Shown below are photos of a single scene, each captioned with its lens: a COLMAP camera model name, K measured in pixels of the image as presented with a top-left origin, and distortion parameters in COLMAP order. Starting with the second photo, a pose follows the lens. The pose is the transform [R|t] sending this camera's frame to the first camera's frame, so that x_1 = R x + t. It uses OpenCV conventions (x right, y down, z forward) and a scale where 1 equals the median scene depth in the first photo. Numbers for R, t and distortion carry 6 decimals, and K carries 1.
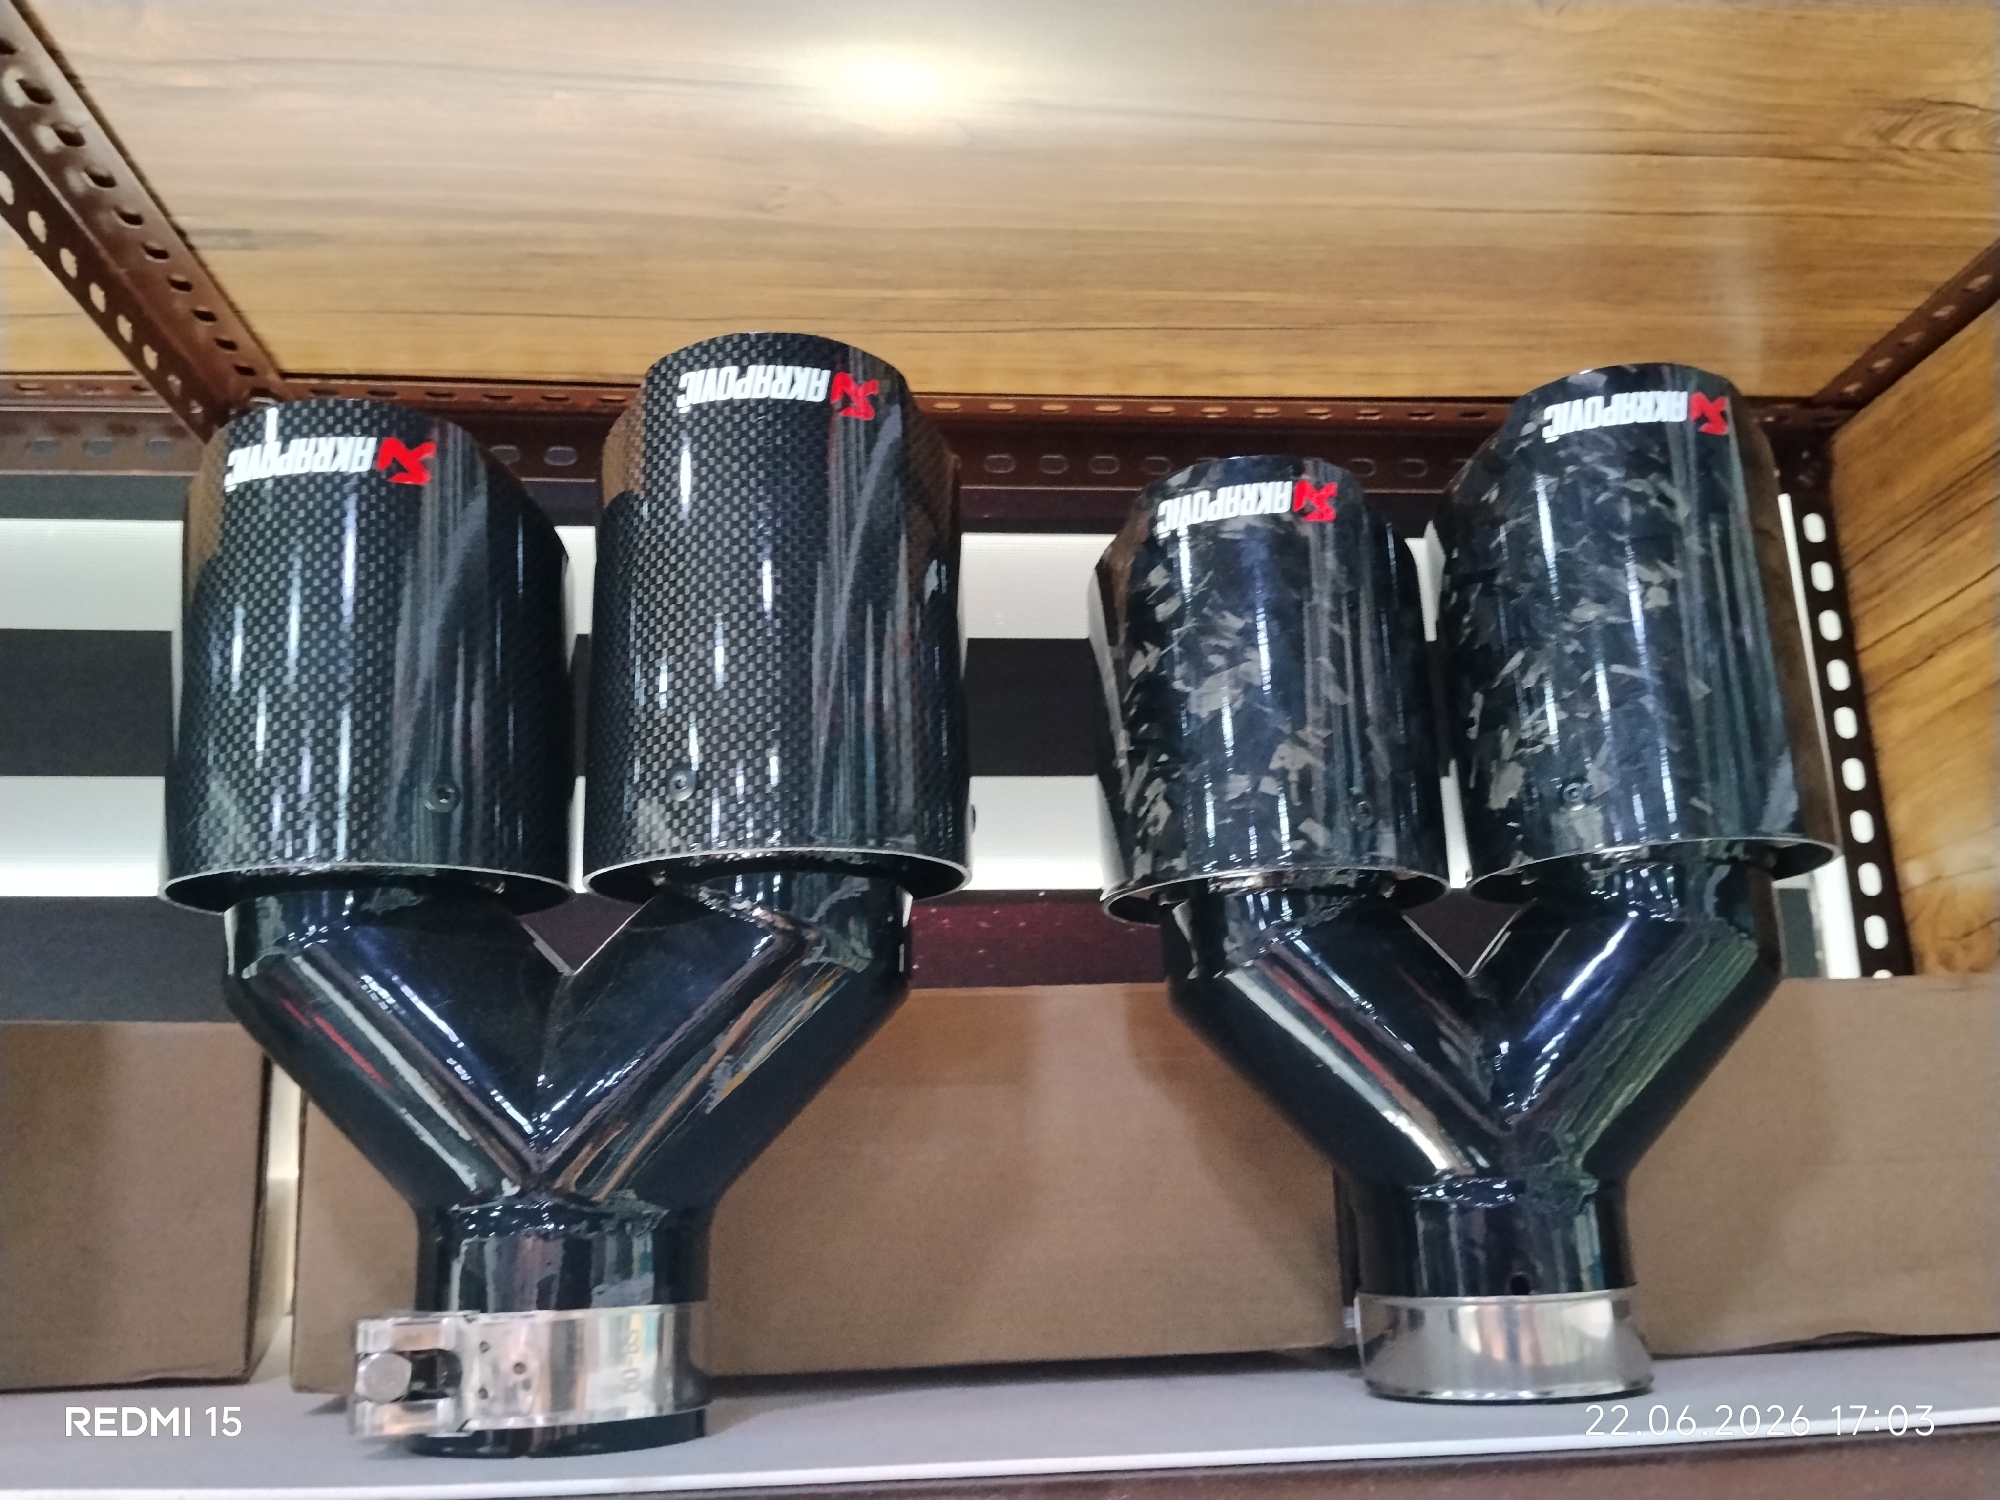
lens RADIAL K [[1693.8, 0, 1011.5], [0, 1693.8, 767.3], [0, 0, 1]] dist [0.036865, -0.102947]
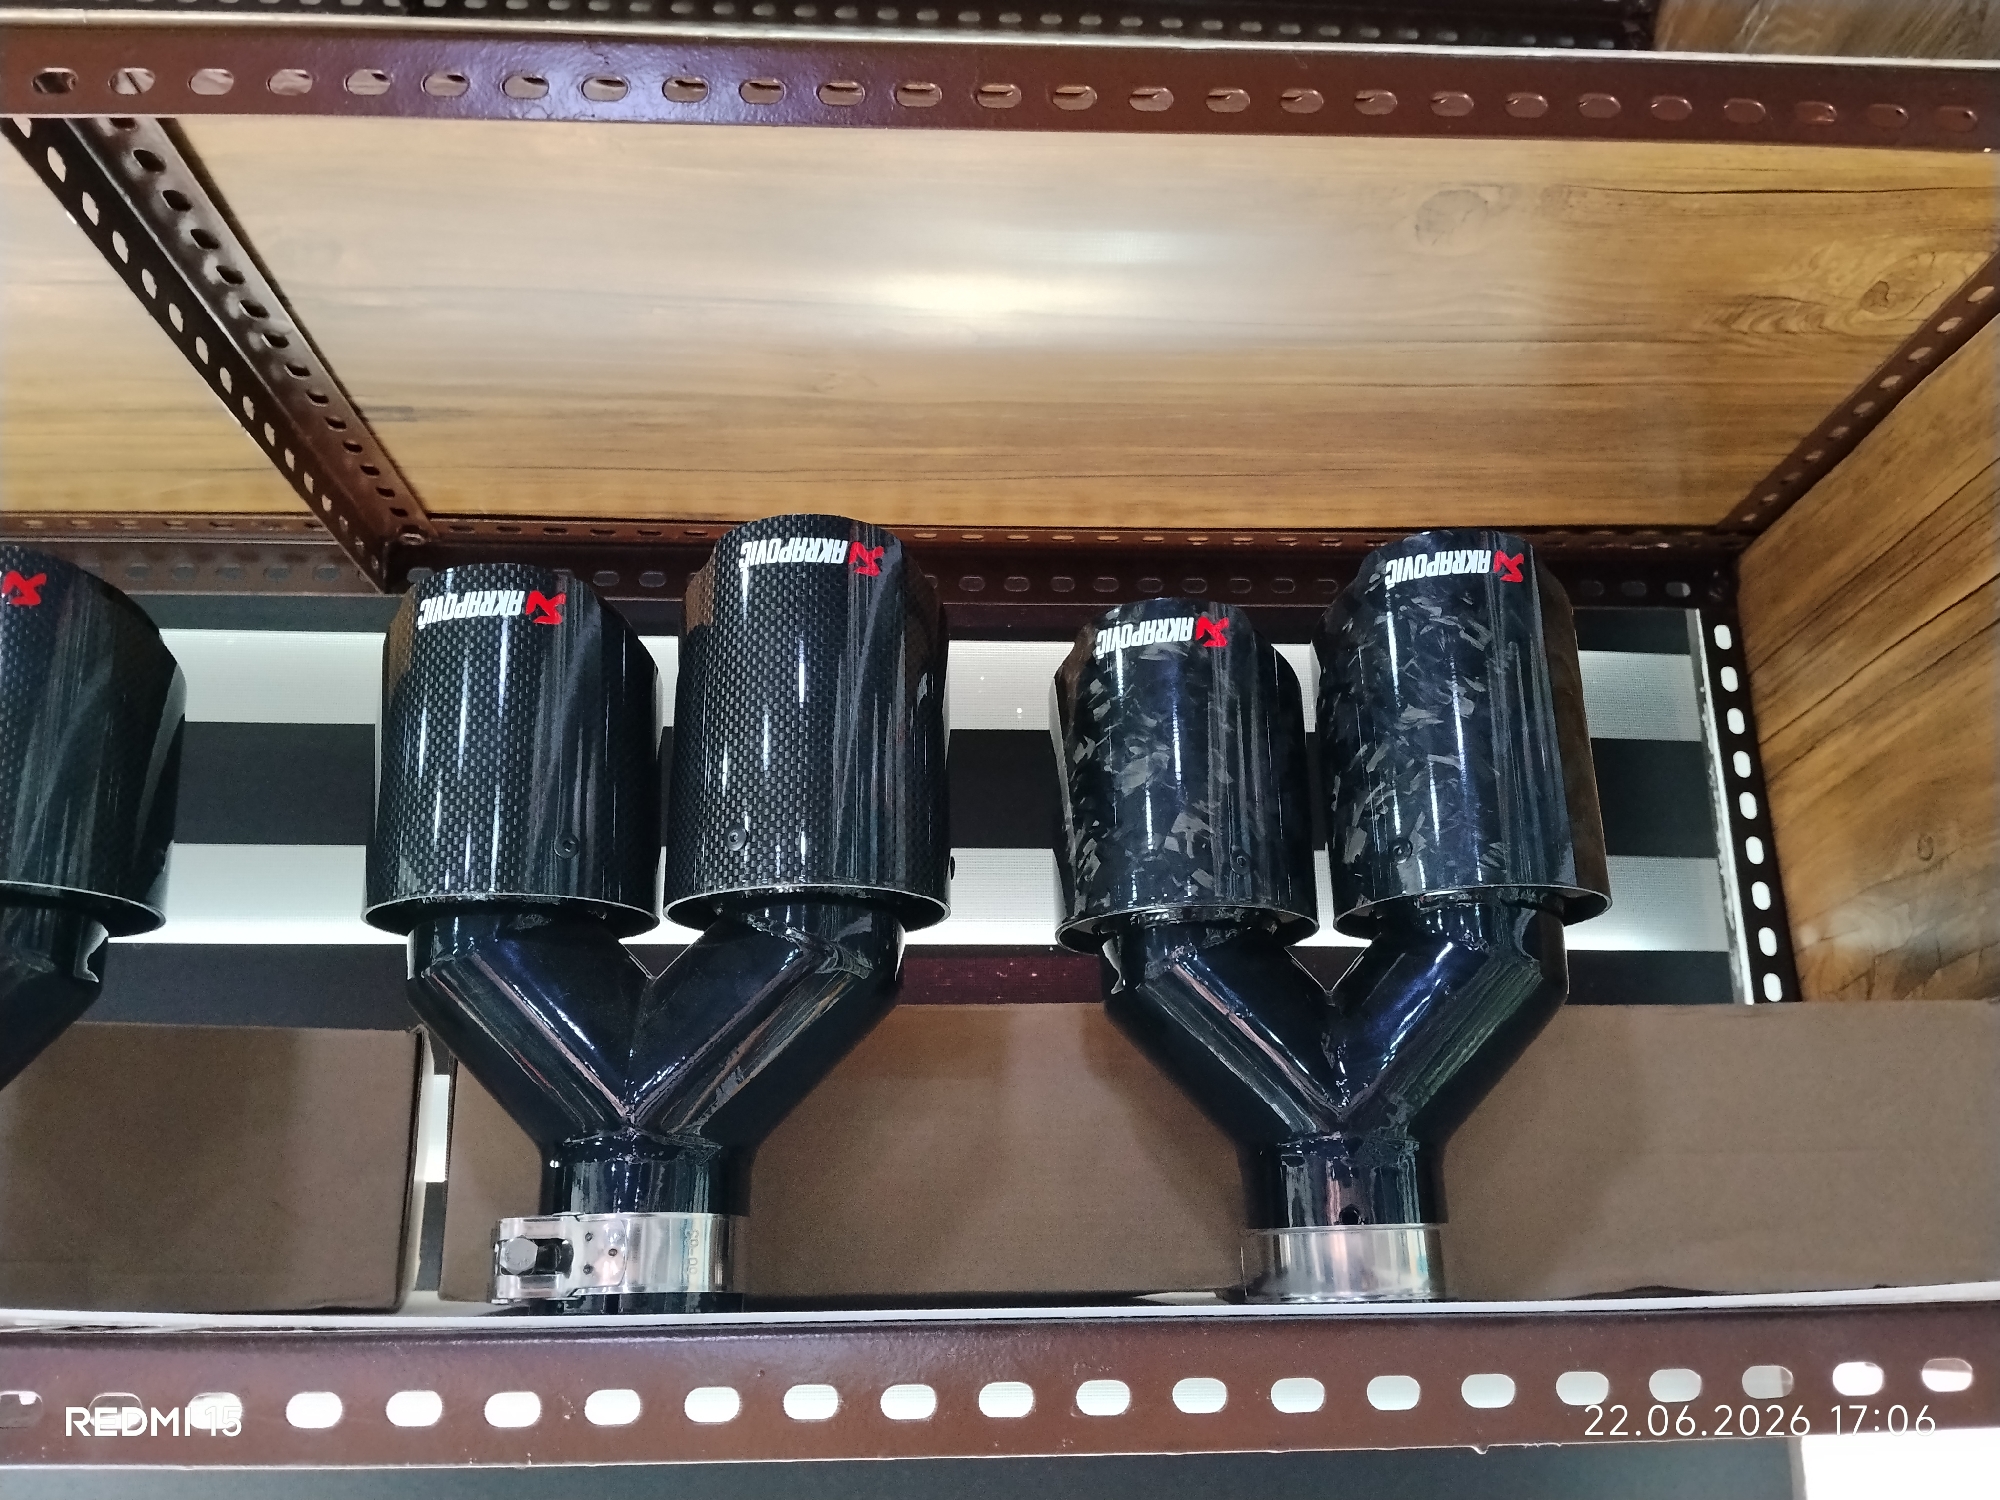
lens RADIAL K [[1693.8, 0, 996.3], [0, 1693.8, 738.4], [0, 0, 1]] dist [0.036865, -0.102947]
pose [[0.998484, 0.001944, -0.055004, 0.077677], [-0.005736, 0.997609, -0.068870, 0.018425], [0.054739, 0.069081, 0.996108, -0.310100]]
